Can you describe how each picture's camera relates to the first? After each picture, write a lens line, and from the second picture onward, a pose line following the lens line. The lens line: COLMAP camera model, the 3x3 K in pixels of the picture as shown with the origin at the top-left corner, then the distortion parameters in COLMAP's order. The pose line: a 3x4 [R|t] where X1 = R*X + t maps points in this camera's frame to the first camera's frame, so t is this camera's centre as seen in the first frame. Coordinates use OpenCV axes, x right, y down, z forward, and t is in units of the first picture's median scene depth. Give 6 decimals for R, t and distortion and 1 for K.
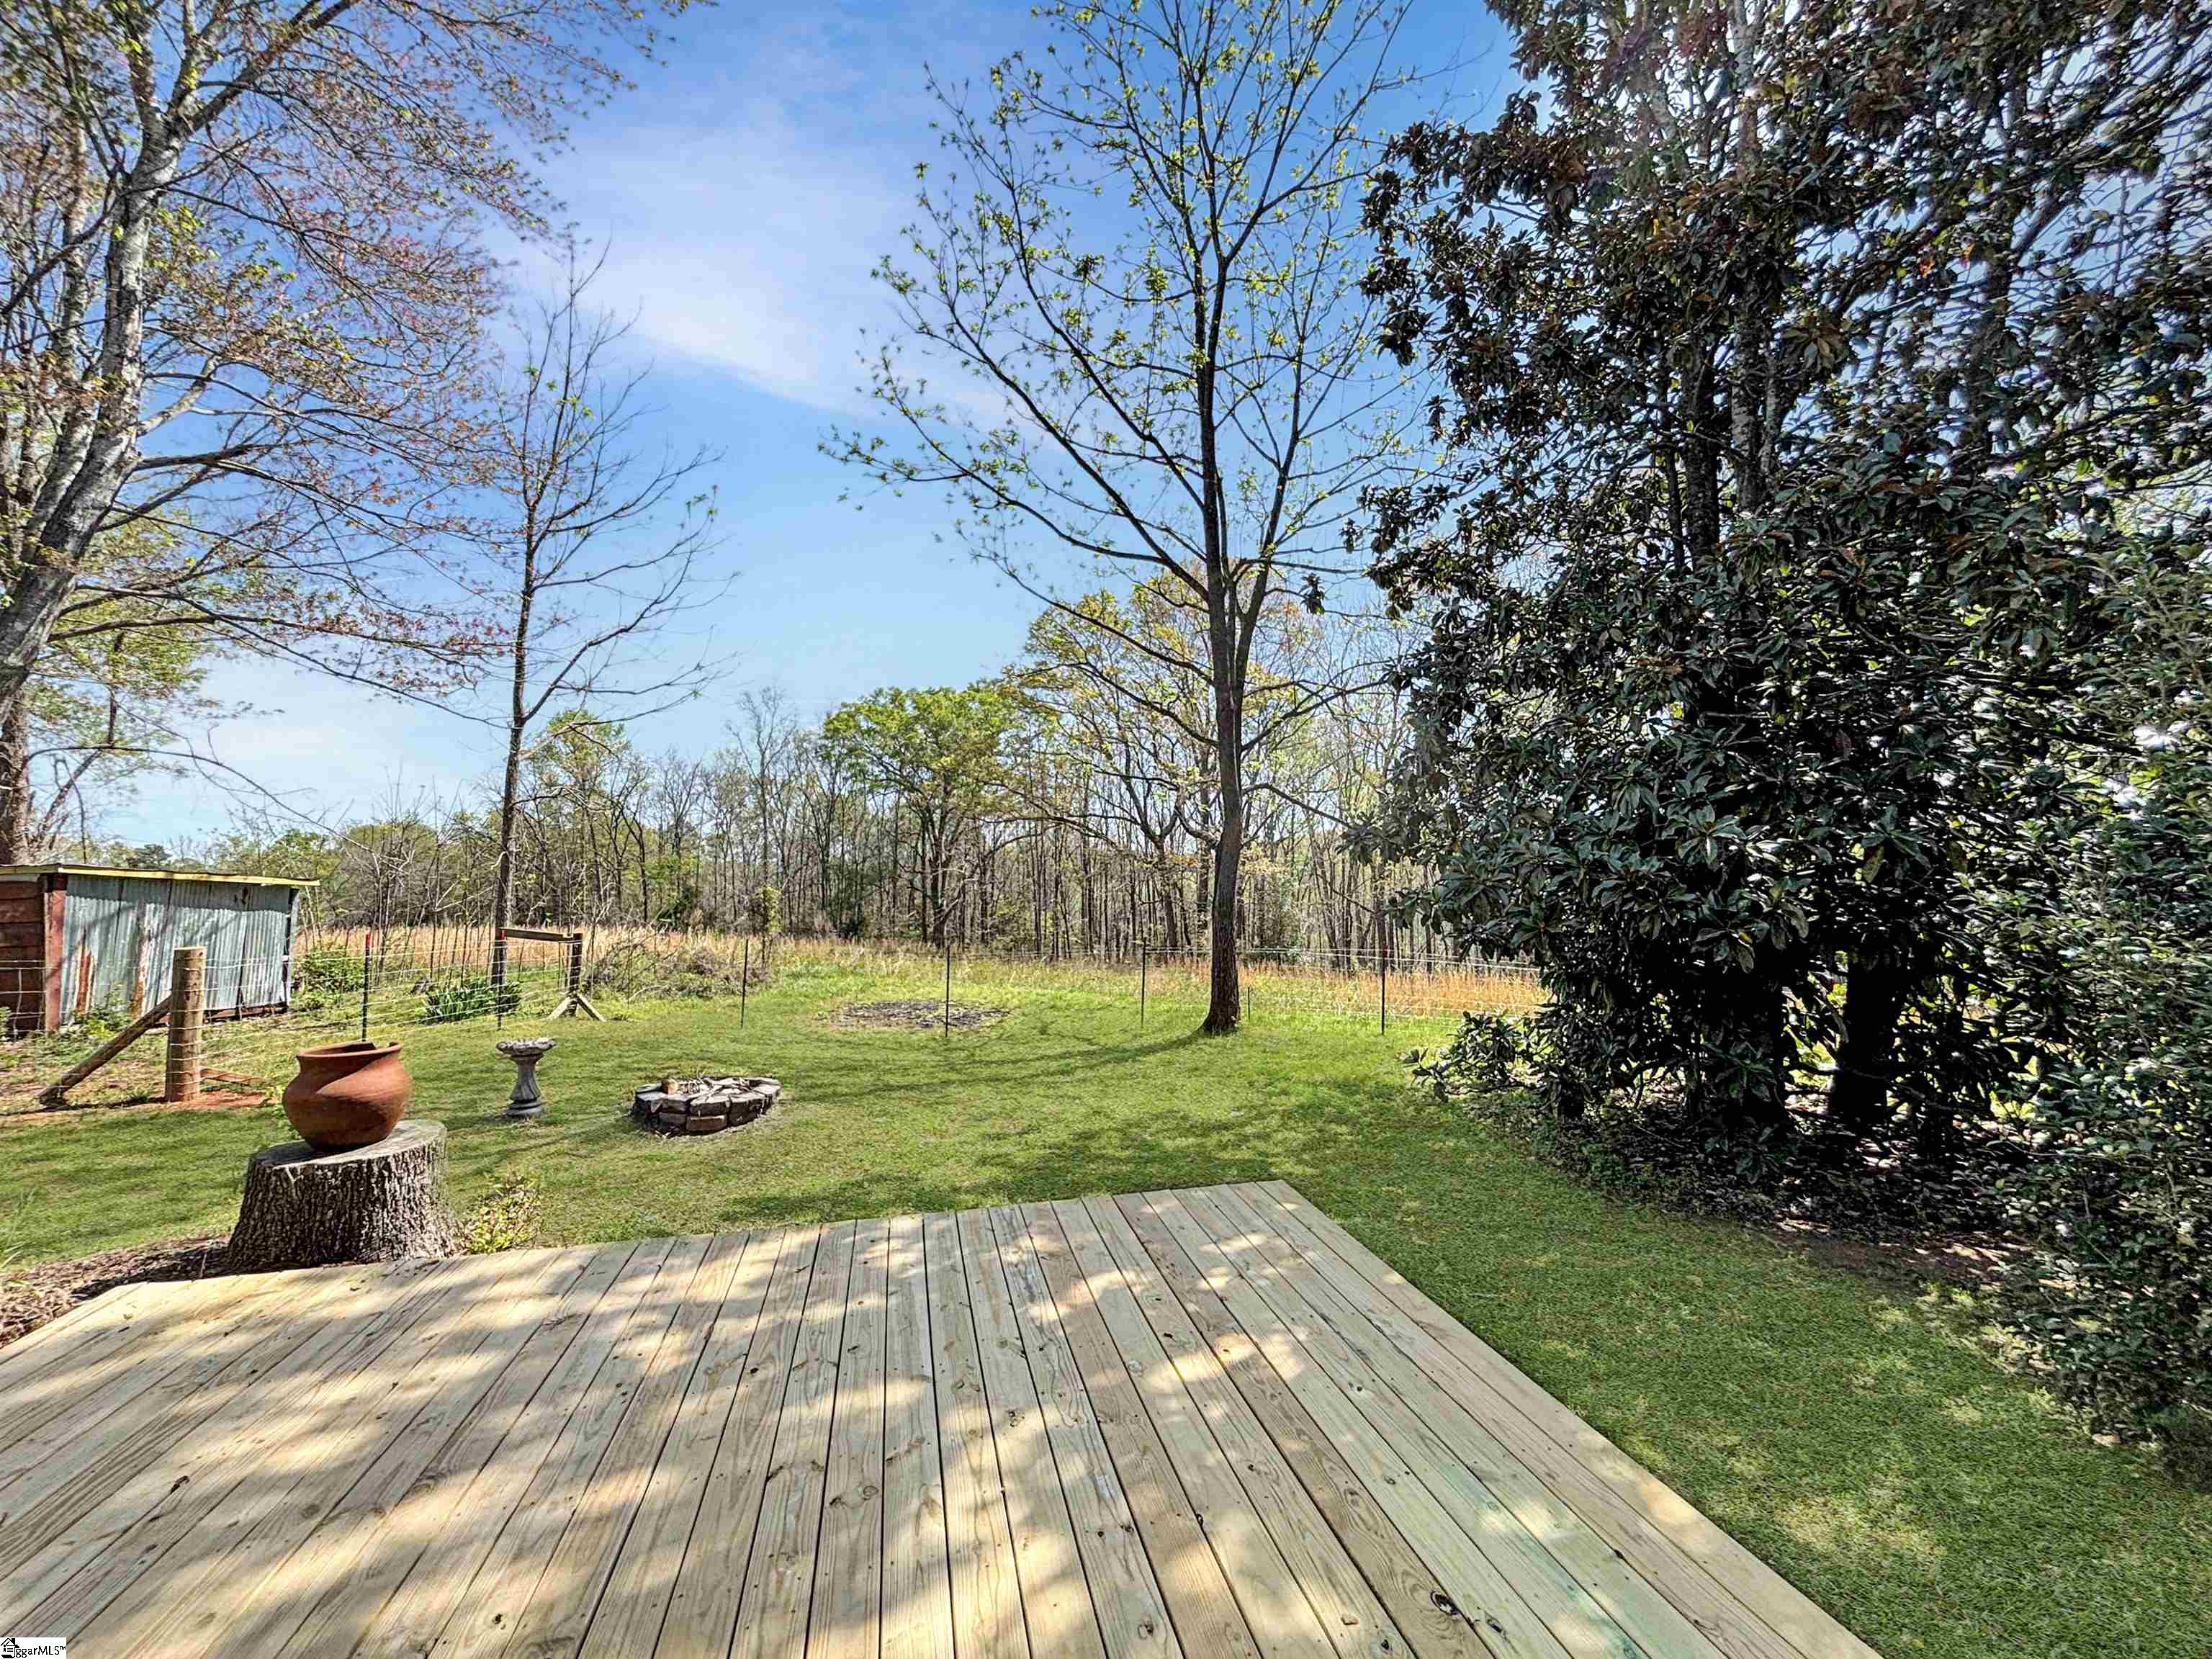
lens RADIAL K [[953.4, 0, 1123.1], [0, 953.4, 779.9], [0, 0, 1]] dist [0.018753, 0.000434]
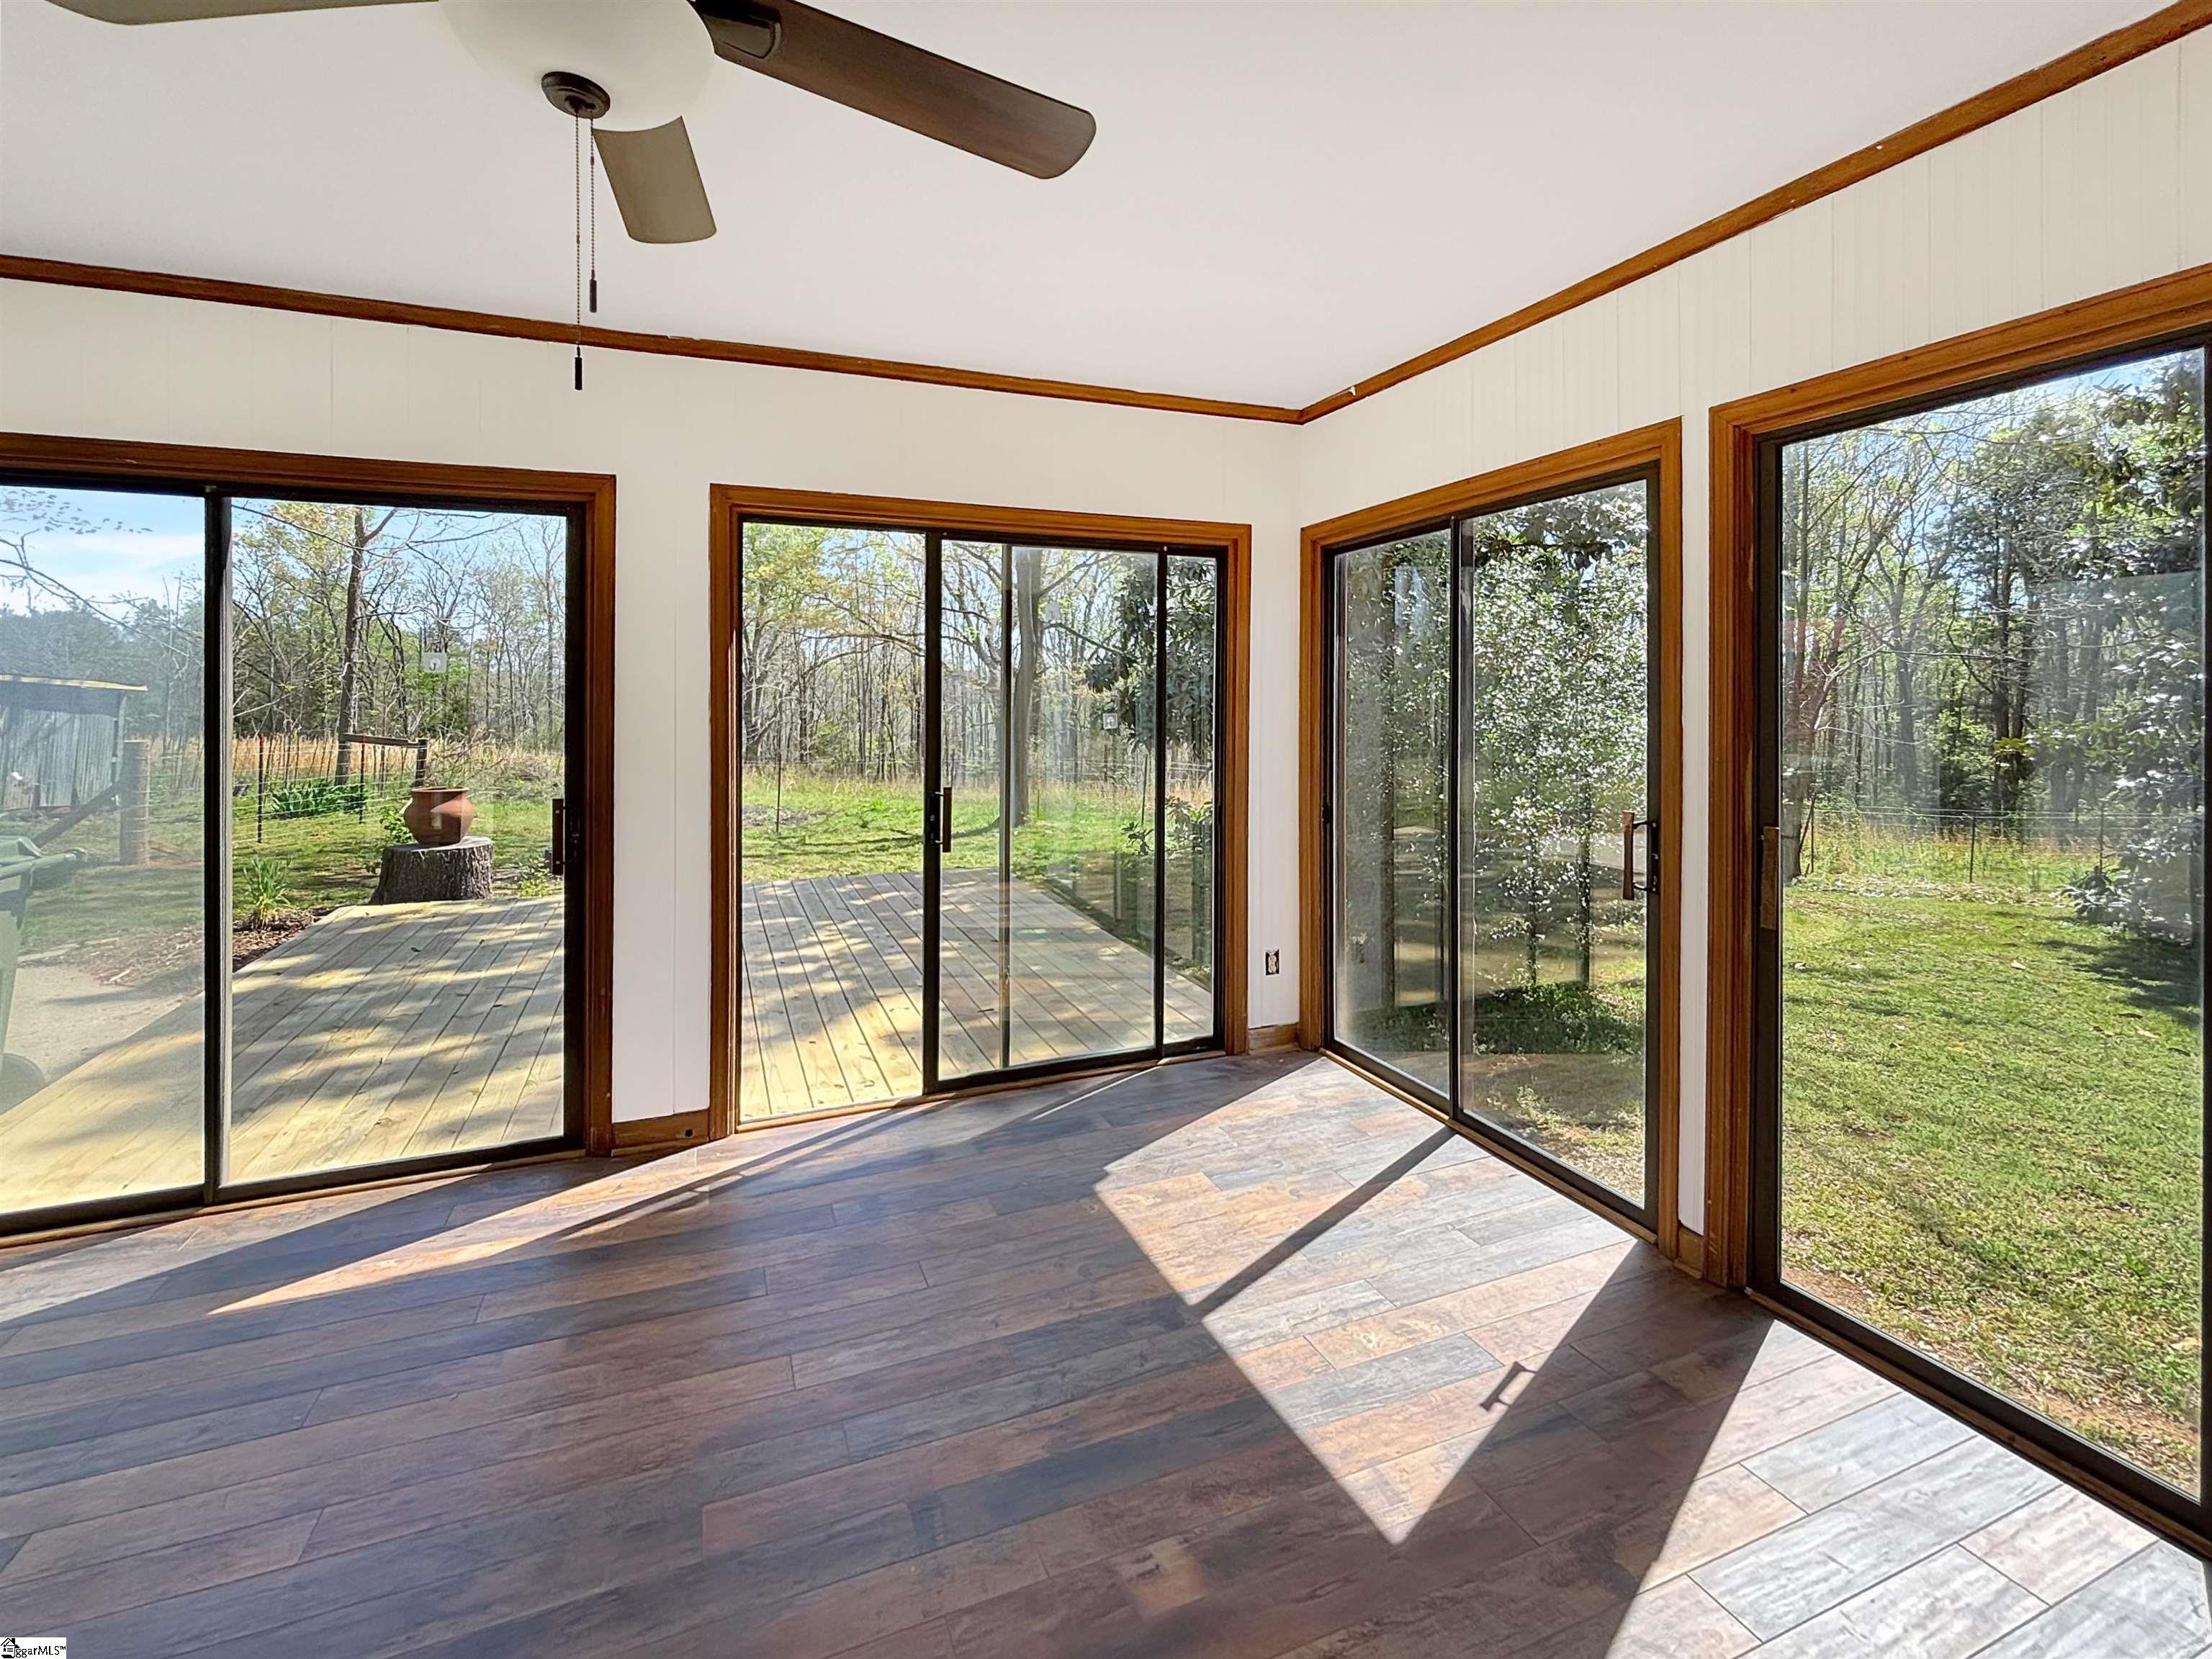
lens RADIAL K [[980.2, 0, 1108.0], [0, 980.2, 655.2], [0, 0, 1]] dist [0.022723, 0.000708]
pose [[0.987706, 0.025105, 0.154297, 0.022919], [-0.033832, 0.997957, 0.054194, -0.023988], [-0.152621, -0.058748, 0.986537, -0.238149]]
